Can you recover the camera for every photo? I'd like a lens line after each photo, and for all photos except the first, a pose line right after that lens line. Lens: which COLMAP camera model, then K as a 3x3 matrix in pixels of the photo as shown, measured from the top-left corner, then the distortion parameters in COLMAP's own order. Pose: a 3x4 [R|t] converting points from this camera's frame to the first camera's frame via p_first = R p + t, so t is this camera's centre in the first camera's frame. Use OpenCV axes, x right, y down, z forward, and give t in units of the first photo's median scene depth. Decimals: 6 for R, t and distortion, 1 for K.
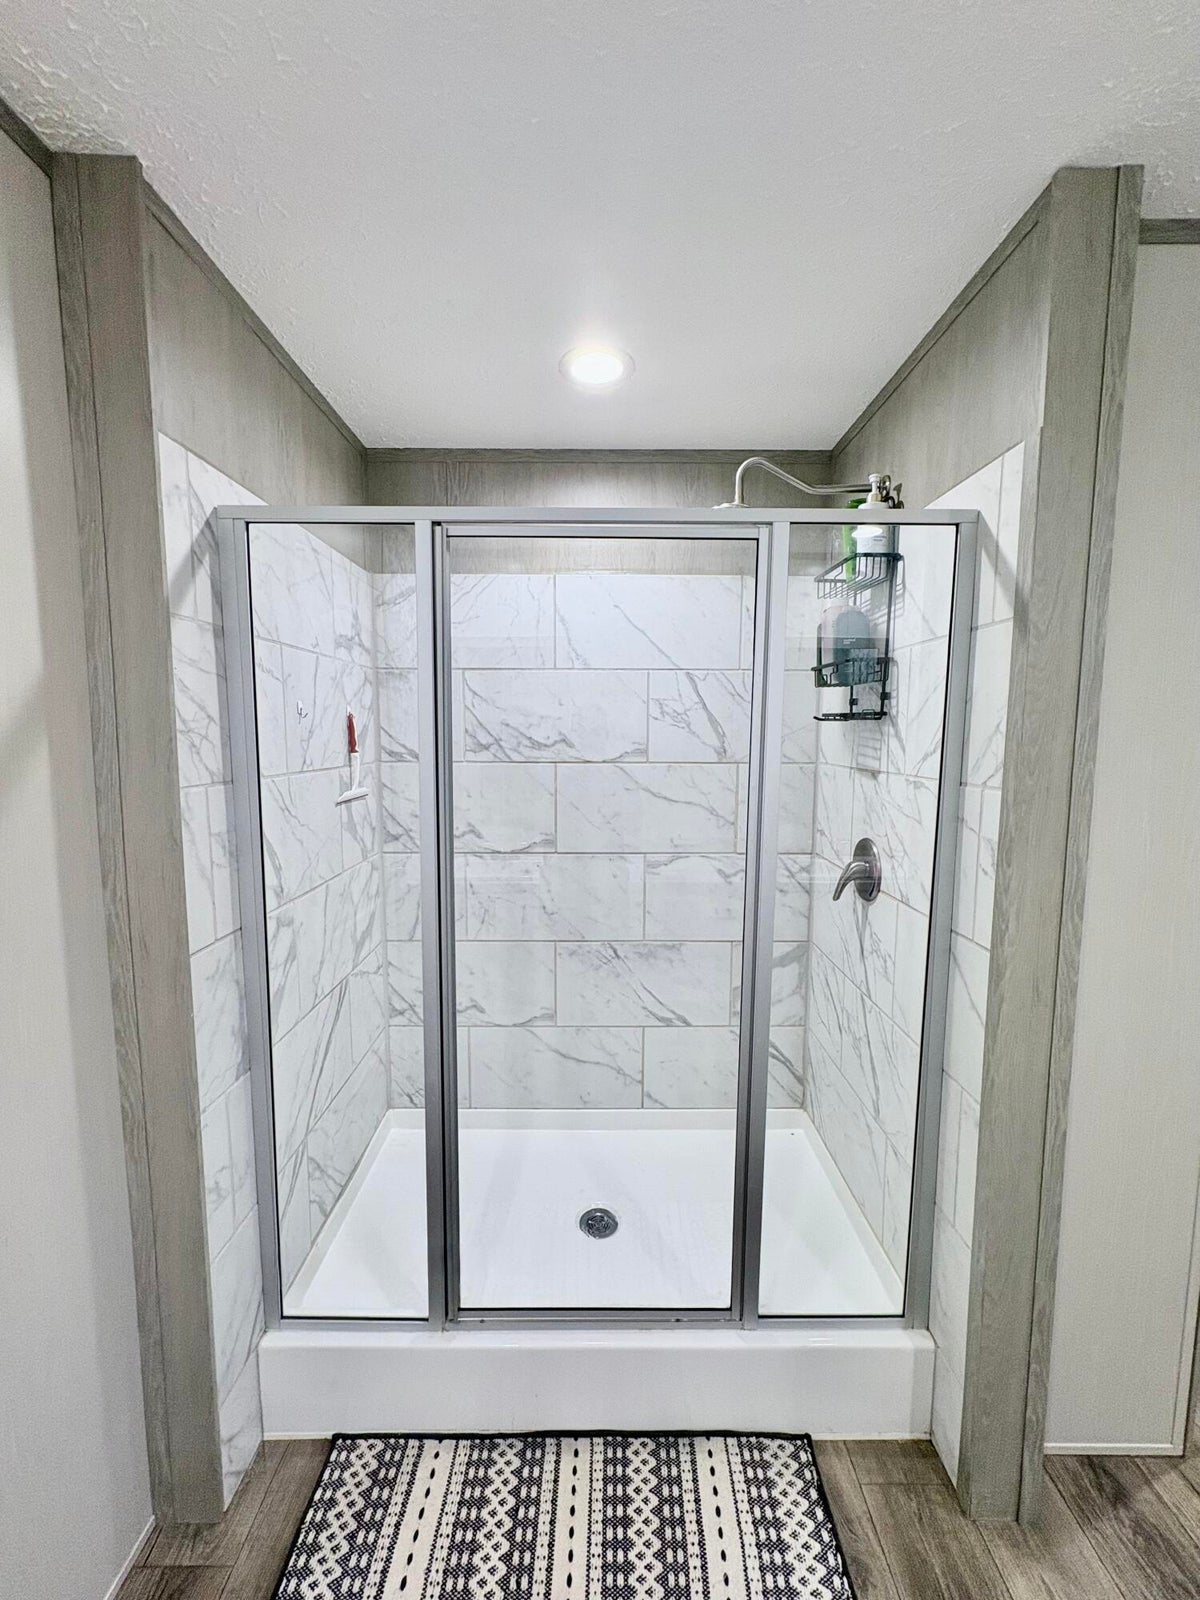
lens RADIAL K [[635.5, 0, 598.3], [0, 635.5, 799.6], [0, 0, 1]] dist [0.000404, 0.000300]
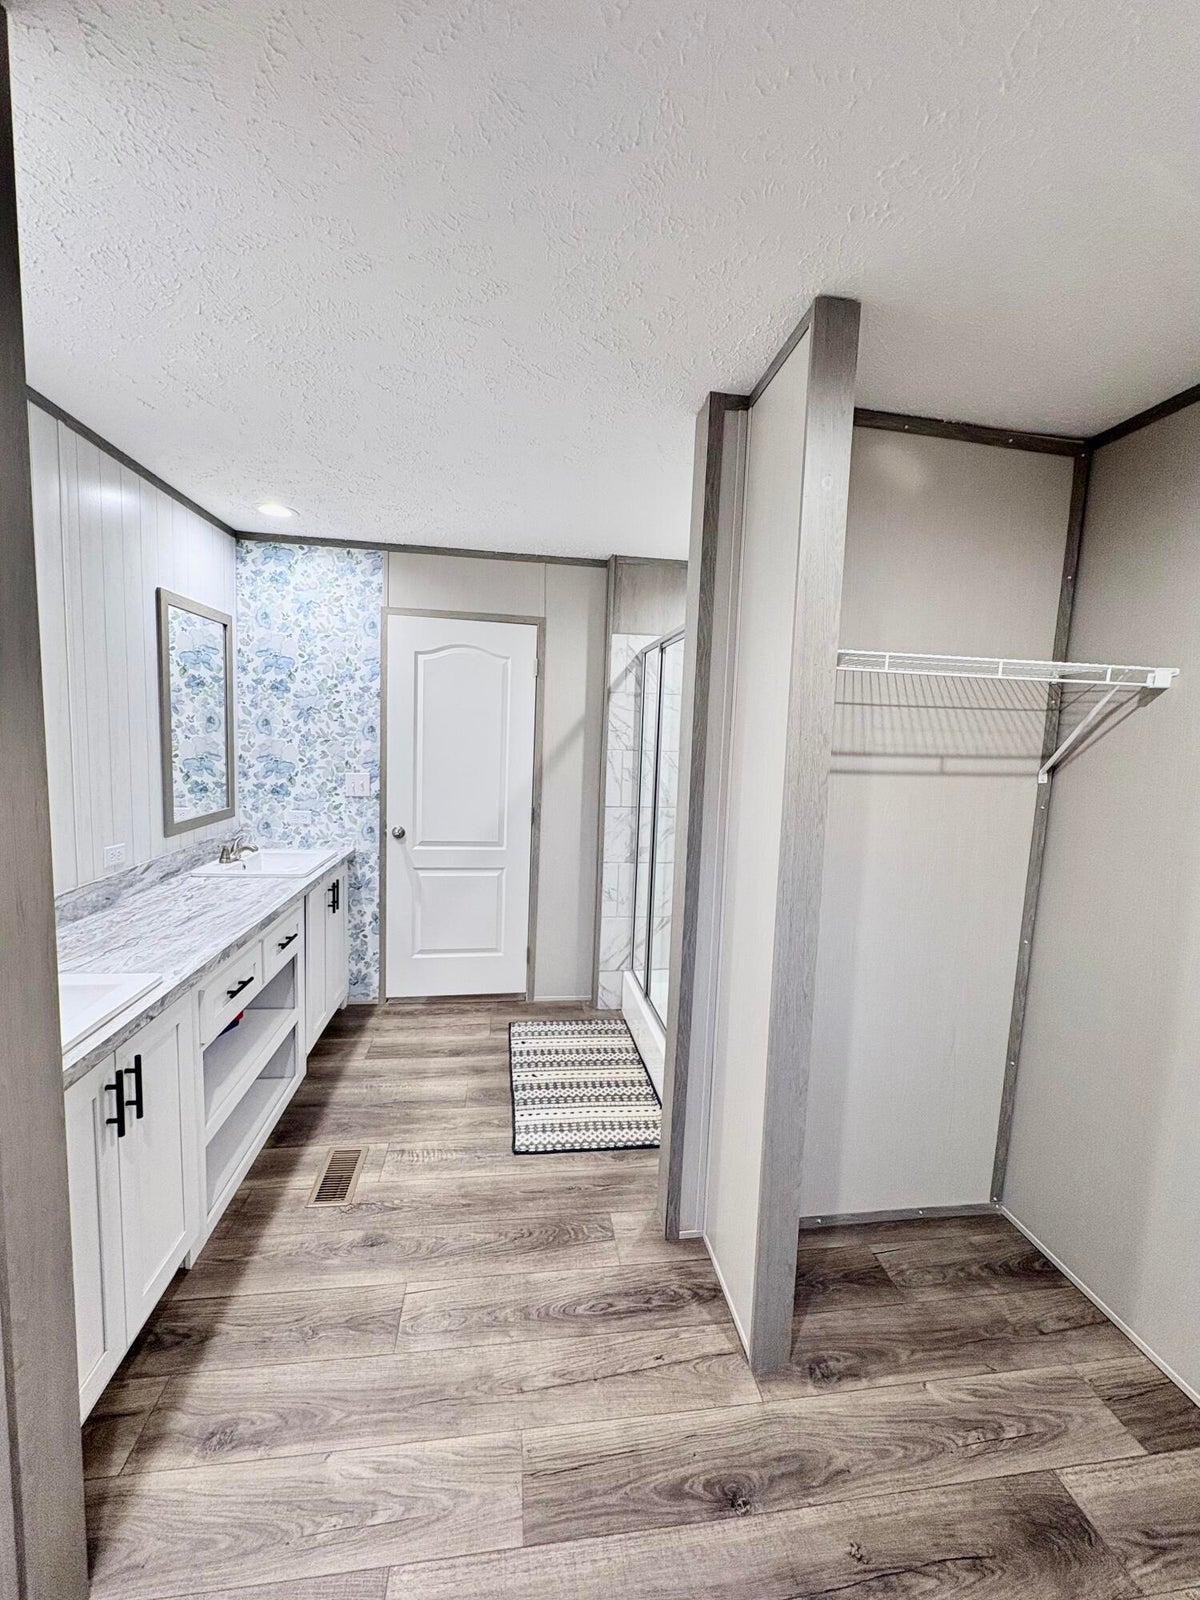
lens RADIAL K [[634.8, 0, 598.6], [0, 634.8, 797.7], [0, 0, 1]] dist [0.001842, -0.000271]
pose [[0.135552, 0.103156, -0.985385, 2.015366], [-0.133742, 0.987367, 0.084966, -0.036648], [0.981702, 0.120270, 0.147636, 0.466869]]
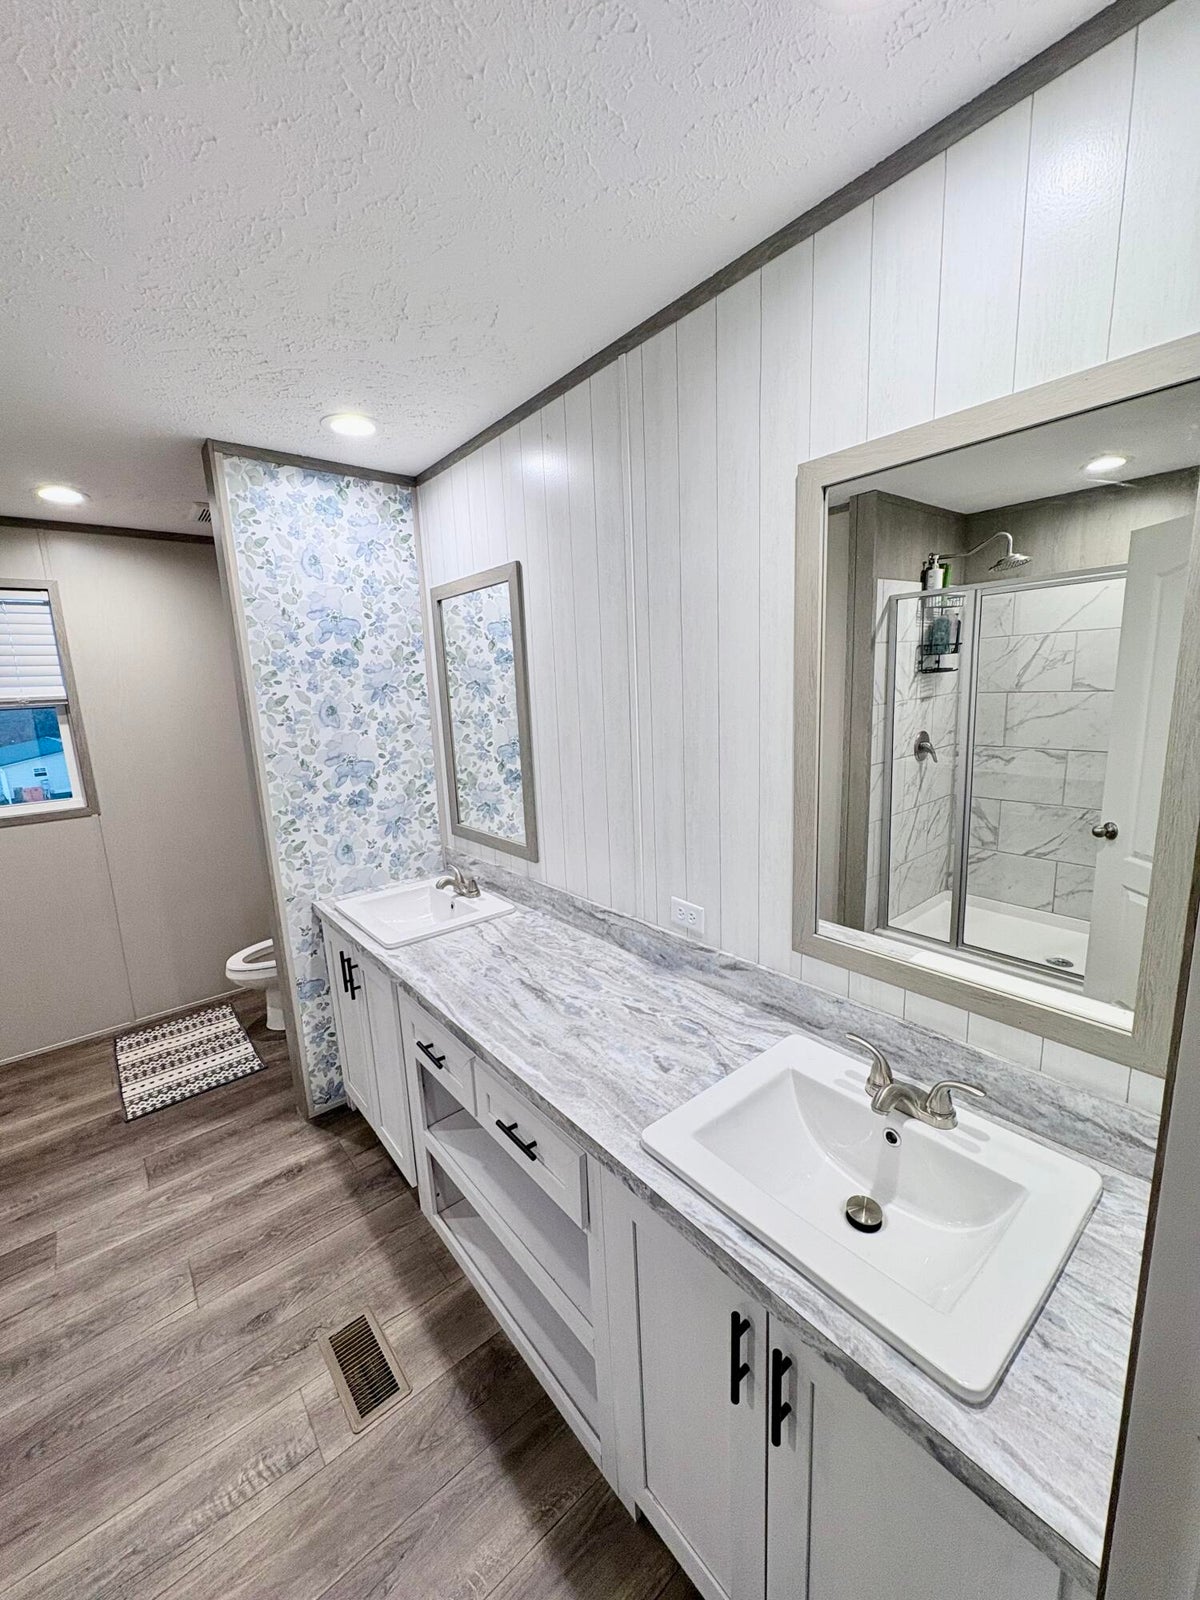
lens RADIAL K [[635.5, 0, 598.3], [0, 635.5, 799.6], [0, 0, 1]] dist [0.000404, 0.000300]
pose [[-0.632175, -0.119733, 0.765519, -0.700334], [0.114915, 0.962573, 0.245452, -0.111593], [-0.766257, 0.243139, -0.594756, 0.279578]]
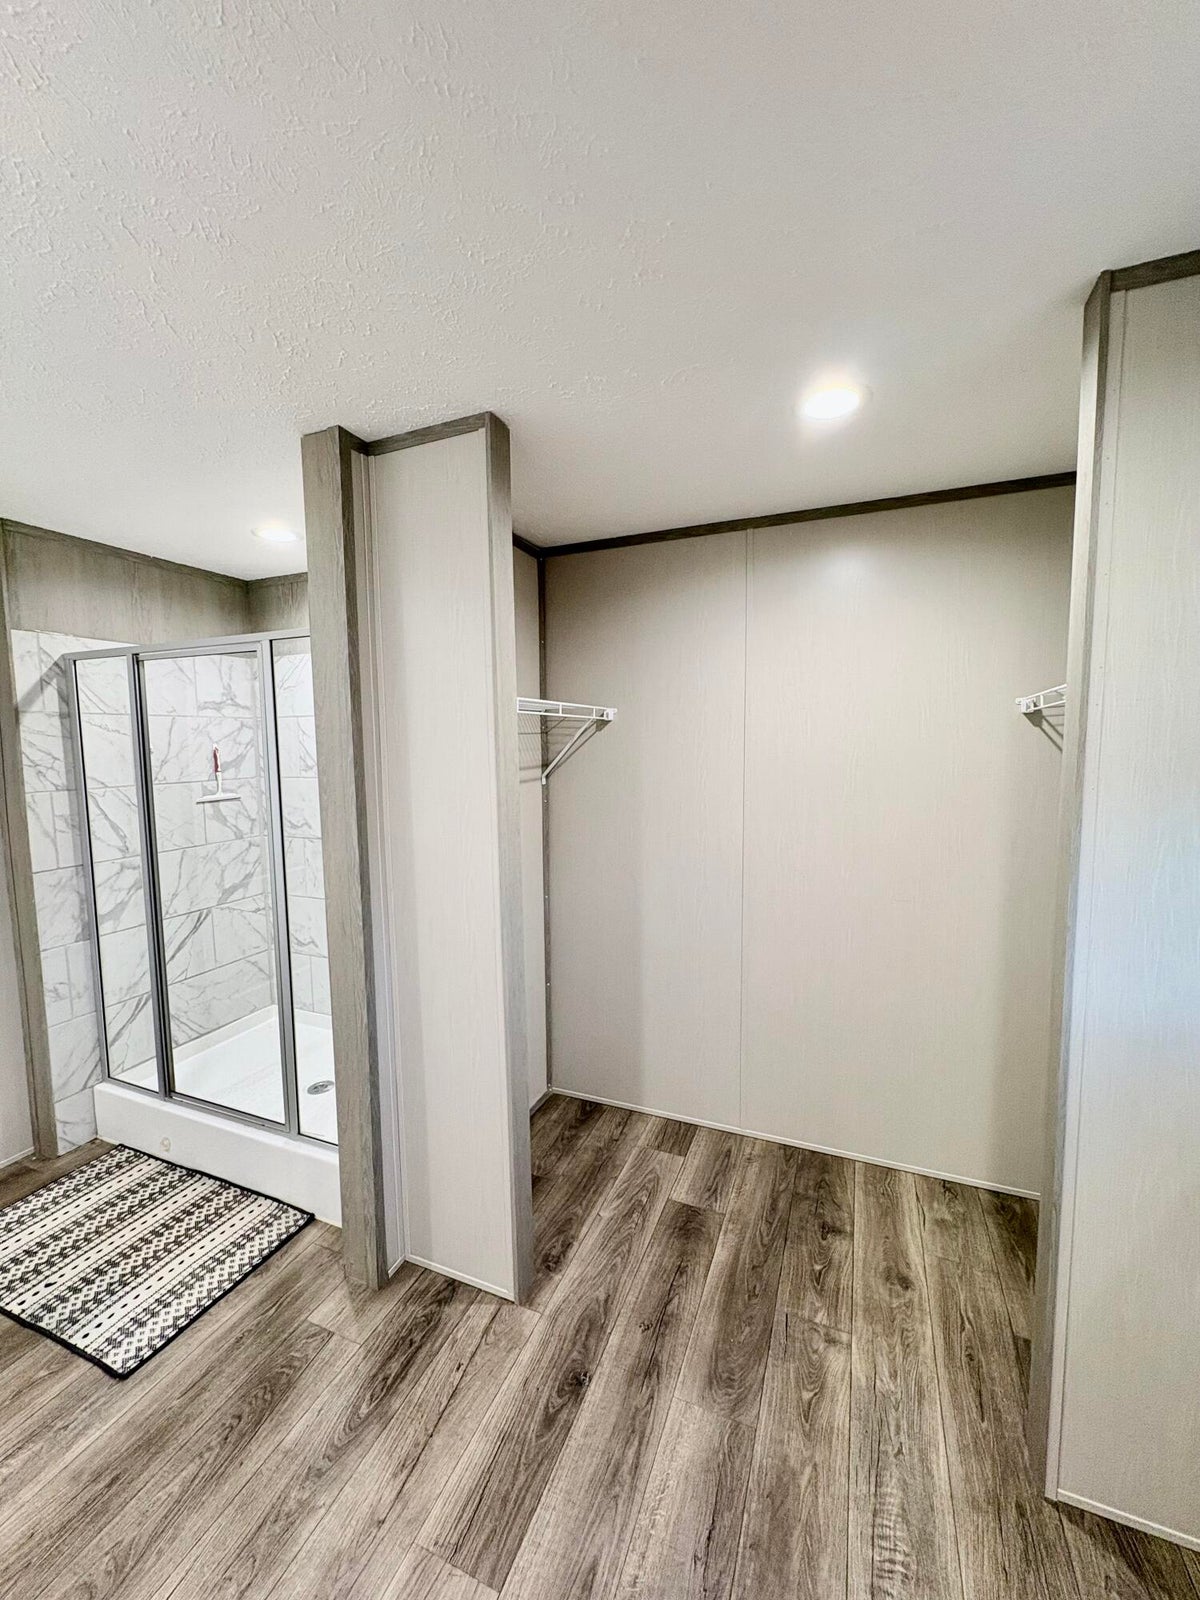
lens RADIAL K [[635.5, 0, 598.3], [0, 635.5, 799.6], [0, 0, 1]] dist [0.000404, 0.000300]
pose [[0.921610, 0.019730, -0.387614, 1.672192], [-0.022996, 0.999728, -0.003788, -0.027846], [0.387434, 0.012405, 0.921814, -0.189635]]
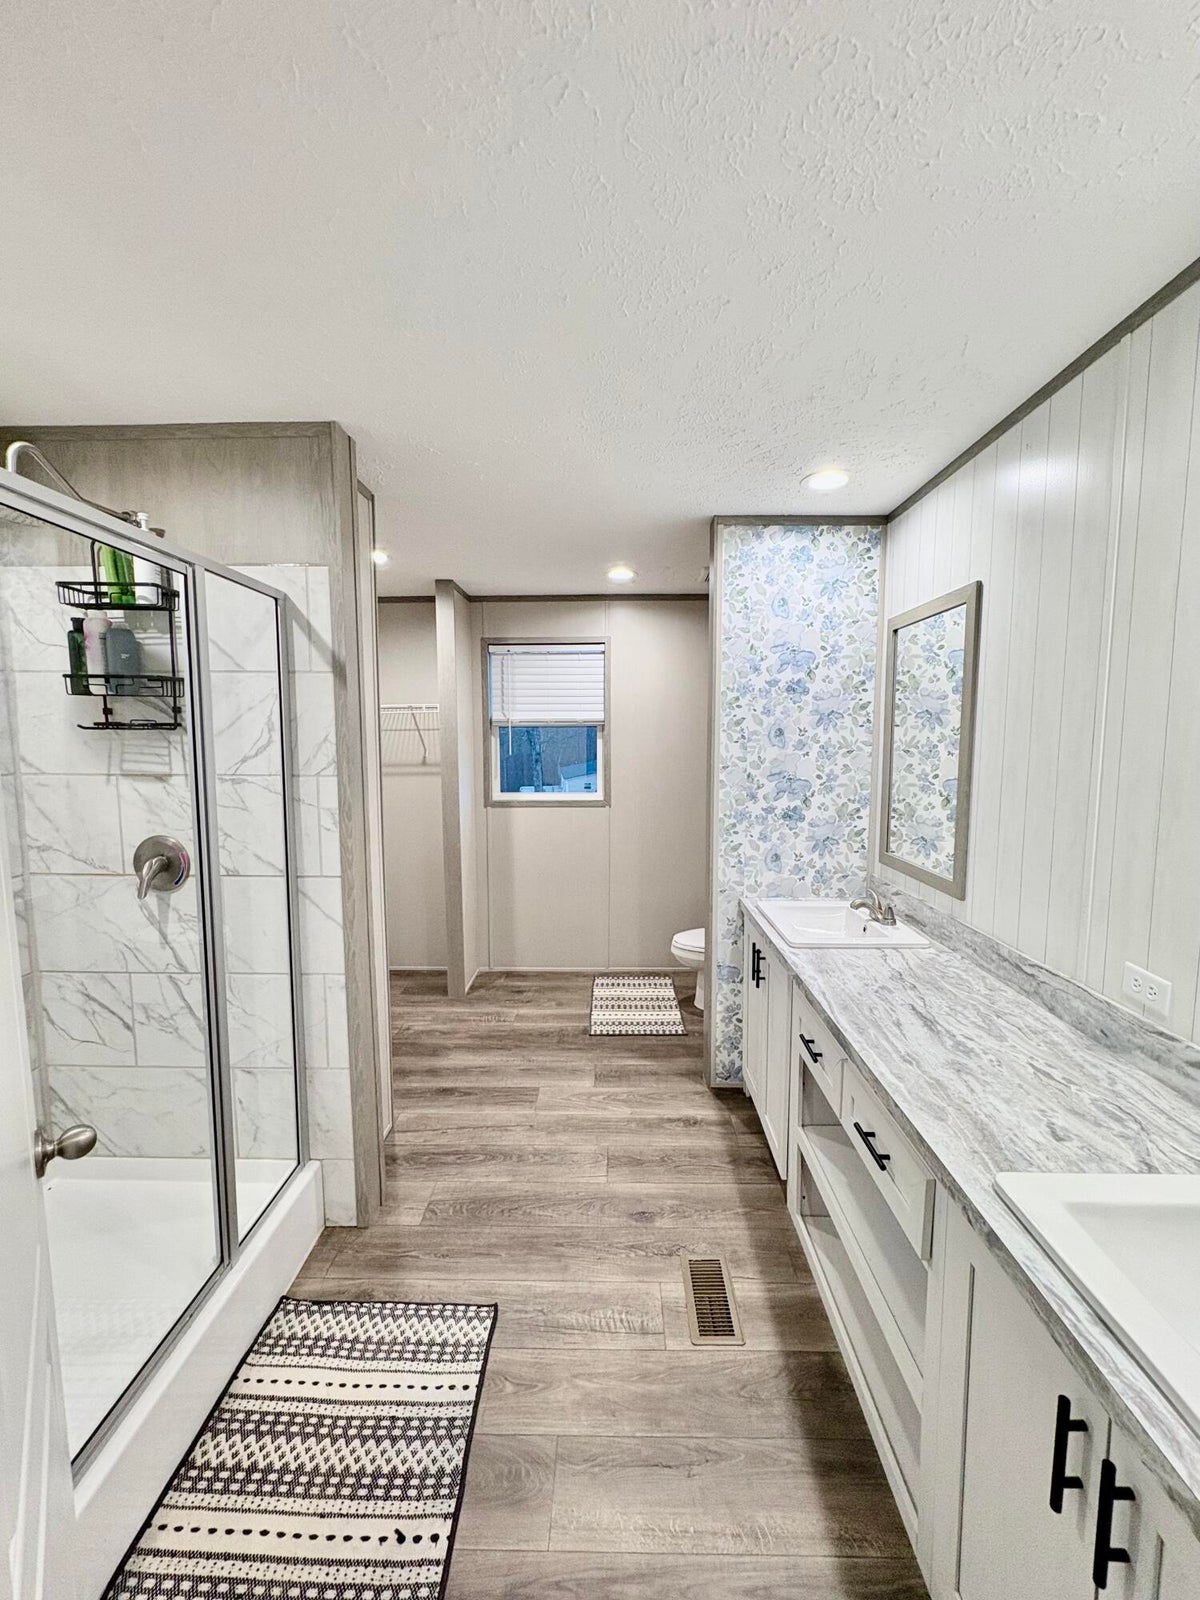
lens RADIAL K [[635.5, 0, 598.3], [0, 635.5, 799.6], [0, 0, 1]] dist [0.000404, 0.000300]
pose [[0.026729, -0.101940, 0.994431, -0.872000], [0.101497, 0.989923, 0.098750, -0.044772], [-0.994477, 0.098292, 0.036807, 0.247560]]
